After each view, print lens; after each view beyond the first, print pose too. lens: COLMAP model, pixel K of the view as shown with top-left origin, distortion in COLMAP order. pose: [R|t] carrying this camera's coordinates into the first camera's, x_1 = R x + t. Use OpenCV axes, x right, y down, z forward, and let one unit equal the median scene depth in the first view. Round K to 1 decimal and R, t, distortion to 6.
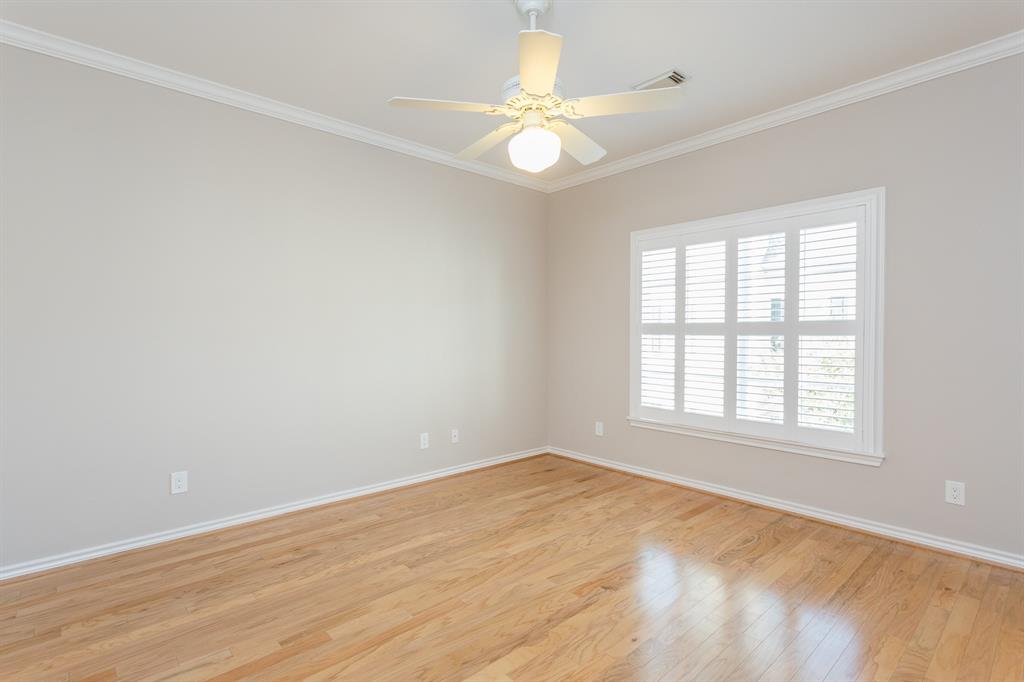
lens RADIAL K [[505.3, 0, 498.9], [0, 505.3, 340.7], [0, 0, 1]] dist [0.000947, 0.001002]
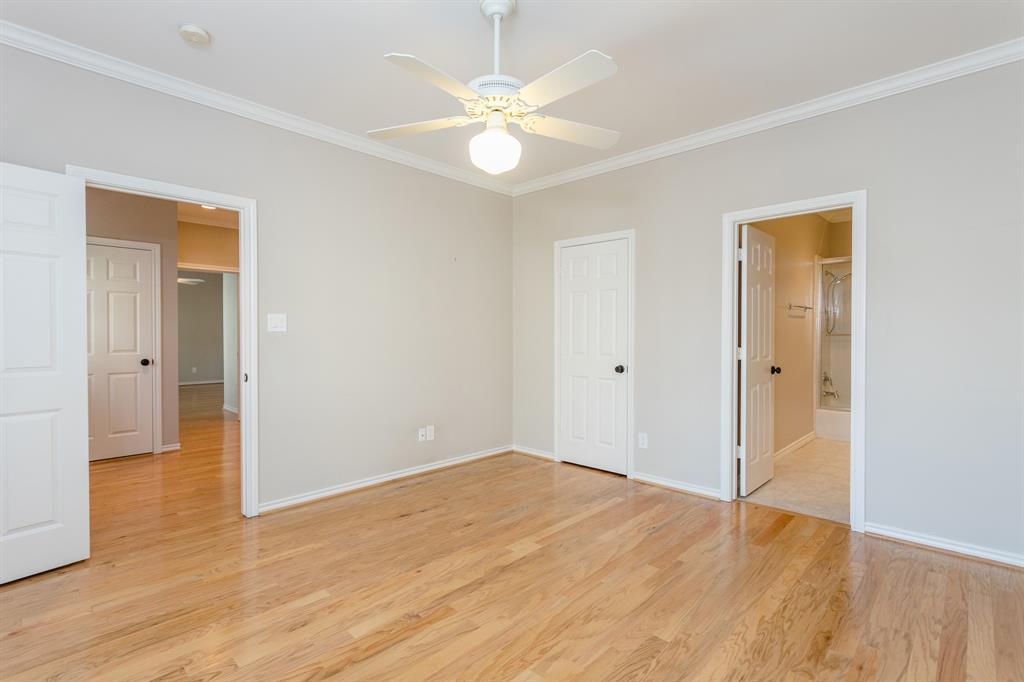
lens RADIAL K [[505.3, 0, 498.9], [0, 505.3, 340.7], [0, 0, 1]] dist [0.000947, 0.001002]
pose [[-0.997506, 0.002425, -0.070541, 0.127660], [0.000455, 0.999610, 0.027933, -0.028050], [0.070581, 0.027832, -0.997118, 1.910127]]
